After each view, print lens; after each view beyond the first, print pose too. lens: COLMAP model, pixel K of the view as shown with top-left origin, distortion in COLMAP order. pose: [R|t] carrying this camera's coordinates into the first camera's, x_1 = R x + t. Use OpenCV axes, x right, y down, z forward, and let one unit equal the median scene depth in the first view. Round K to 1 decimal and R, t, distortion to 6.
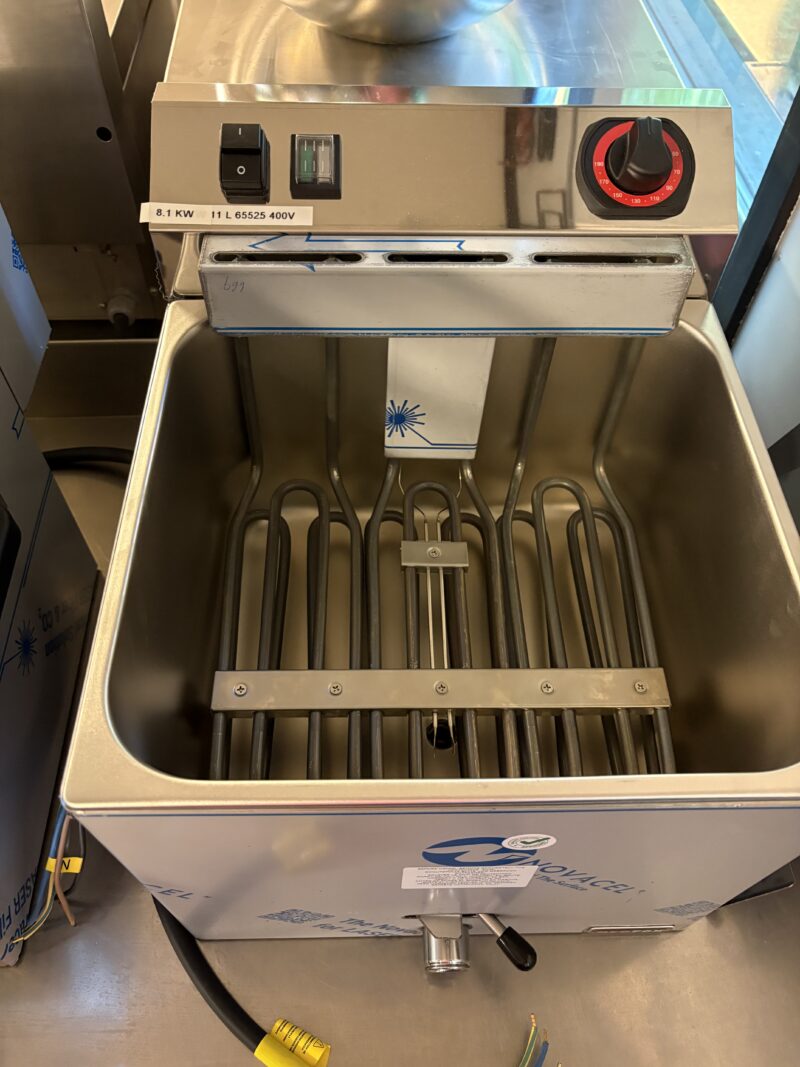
lens RADIAL K [[831.1, 0, 396.5], [0, 831.1, 528.0], [0, 0, 1]] dist [0.019080, -0.032357]
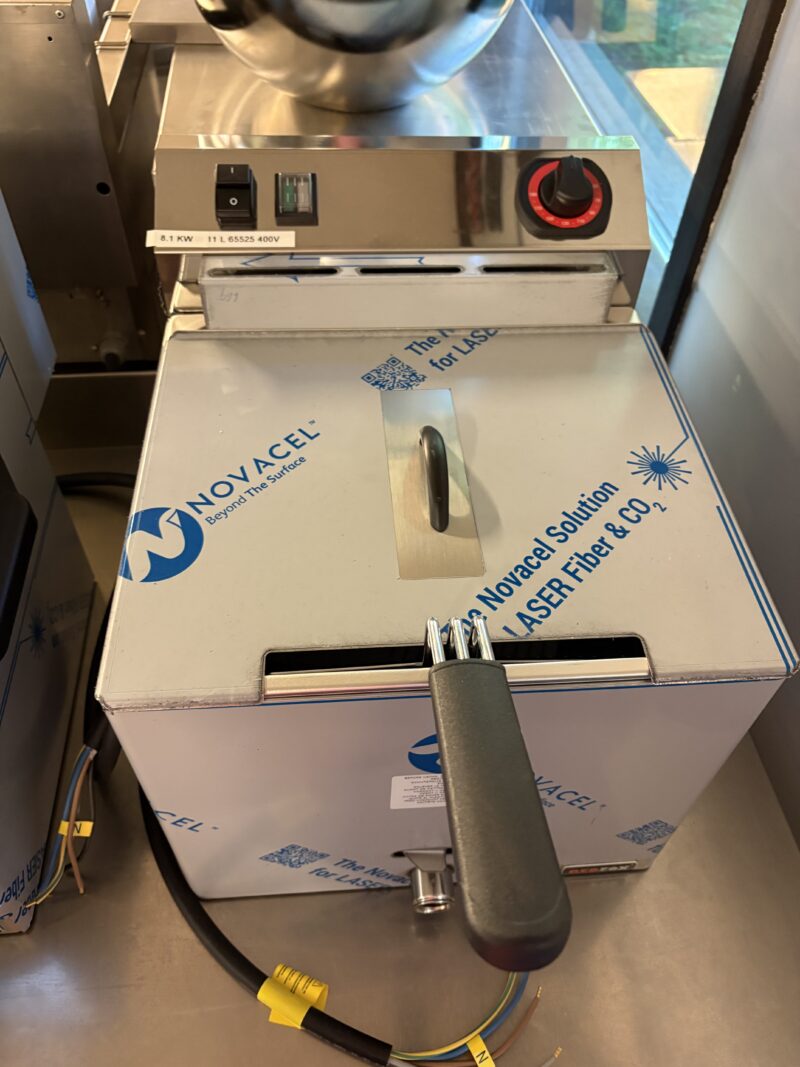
lens RADIAL K [[831.1, 0, 402.3], [0, 831.1, 526.8], [0, 0, 1]] dist [0.019080, -0.032357]
pose [[0.998383, -0.031908, 0.047052, -0.015836], [0.036192, 0.994990, -0.093197, 0.135042], [-0.043843, 0.094749, 0.994535, -0.129834]]
